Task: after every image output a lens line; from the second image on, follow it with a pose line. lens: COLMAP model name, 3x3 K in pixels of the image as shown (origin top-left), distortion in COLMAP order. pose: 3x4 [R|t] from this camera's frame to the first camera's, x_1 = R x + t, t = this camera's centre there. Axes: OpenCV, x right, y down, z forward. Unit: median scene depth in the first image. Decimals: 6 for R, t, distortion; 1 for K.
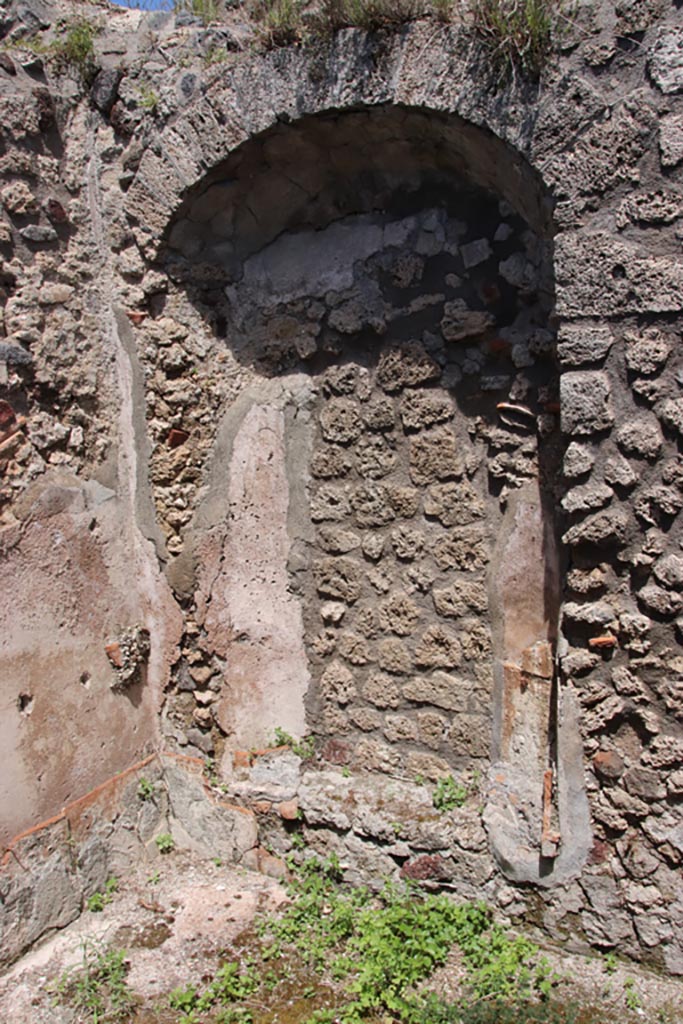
lens RADIAL K [[854.7, 0, 340.1], [0, 854.7, 510.1], [0, 0, 1]] dist [-0.156273, 0.151002]
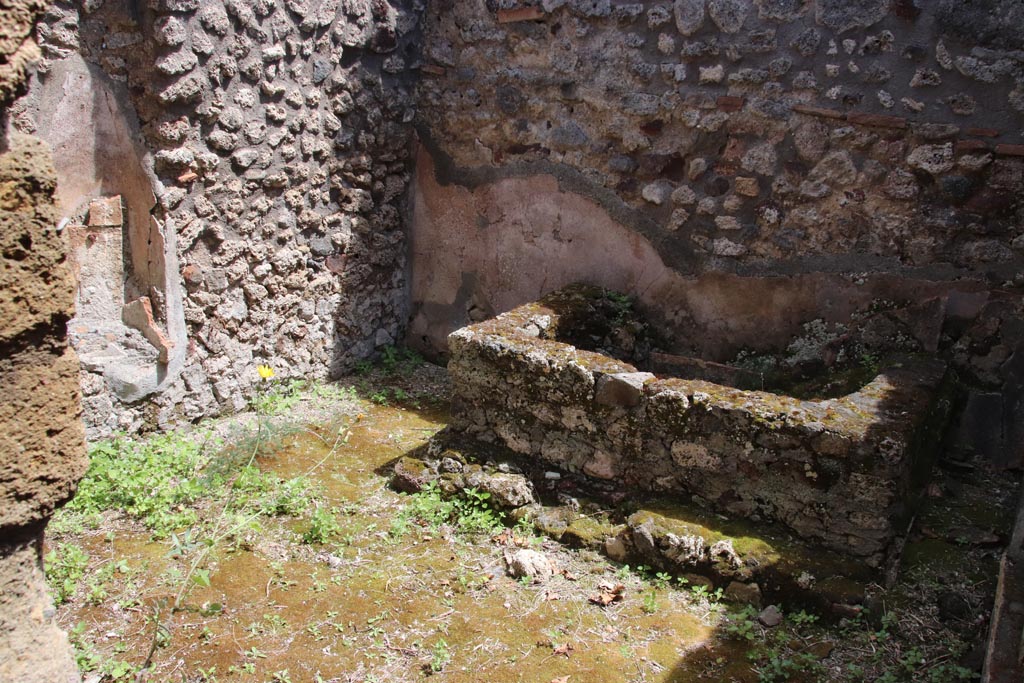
lens RADIAL K [[854.7, 0, 506.1], [0, 854.7, 342.3], [0, 0, 1]] dist [-0.156273, 0.151002]
pose [[0.073318, -0.235697, 0.969057, -0.978732], [0.059662, 0.970968, 0.231648, 0.133948], [-0.995522, 0.040832, 0.085251, 0.404890]]
